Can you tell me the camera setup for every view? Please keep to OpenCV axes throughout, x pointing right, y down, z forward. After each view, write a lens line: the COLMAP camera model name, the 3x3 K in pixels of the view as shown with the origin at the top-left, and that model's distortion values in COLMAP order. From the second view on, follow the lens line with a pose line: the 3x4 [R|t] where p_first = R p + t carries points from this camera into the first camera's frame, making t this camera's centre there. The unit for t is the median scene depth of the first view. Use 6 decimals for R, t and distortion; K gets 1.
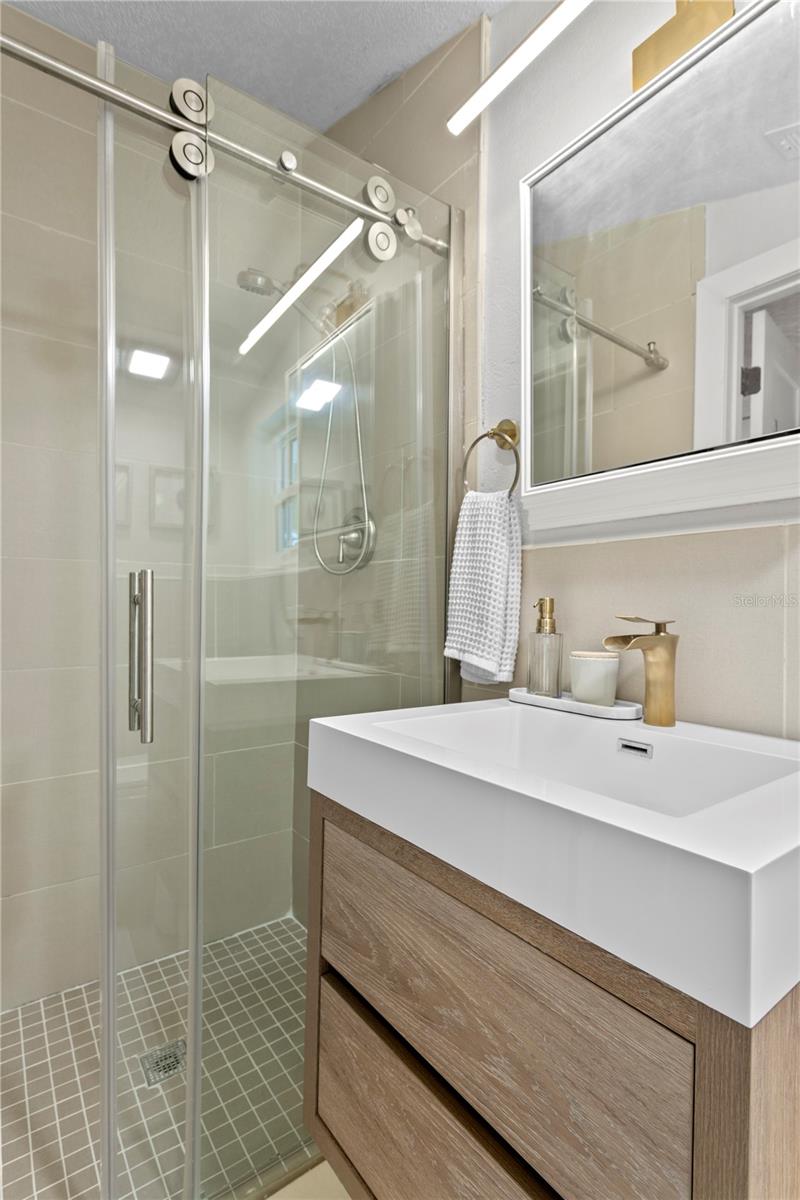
lens RADIAL K [[573.5, 0, 399.6], [0, 573.5, 601.9], [0, 0, 1]] dist [-0.003222, 0.002293]
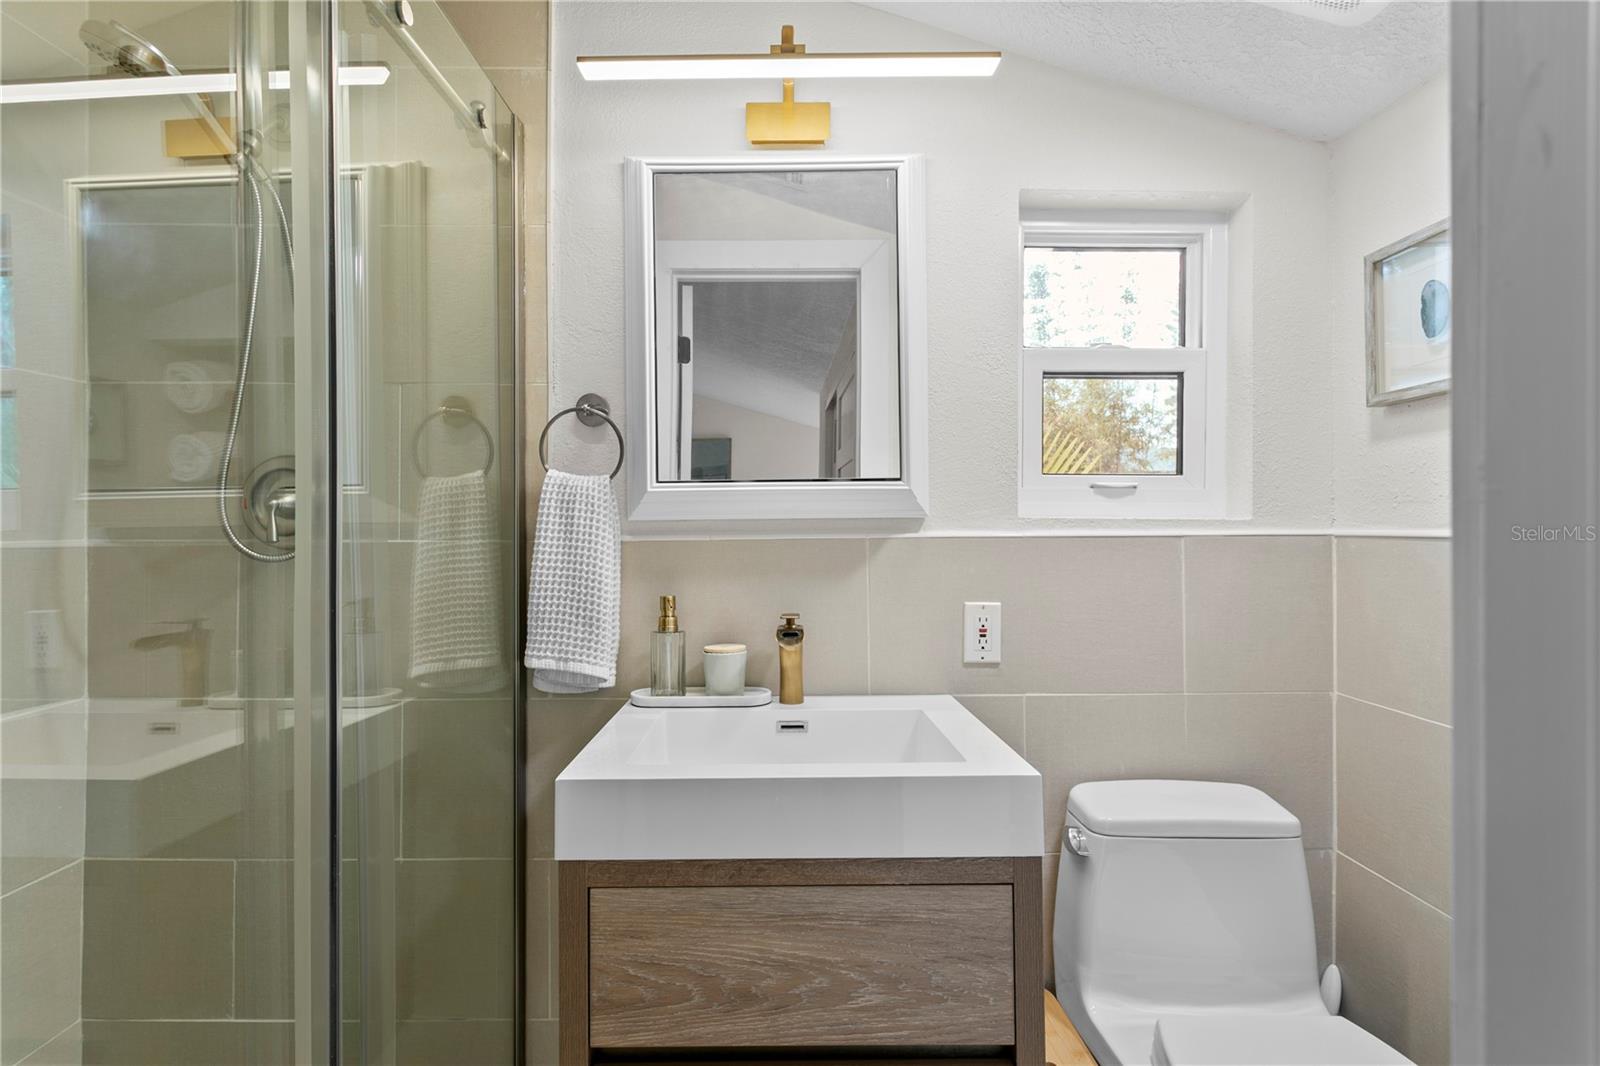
lens RADIAL K [[764.6, 0, 779.0], [0, 764.6, 524.5], [0, 0, 1]] dist [-0.003222, 0.002293]
pose [[0.596454, -0.010082, 0.802584, -0.761151], [0.007940, 0.999946, 0.006661, -0.151249], [-0.802608, 0.002400, 0.596502, 0.072922]]
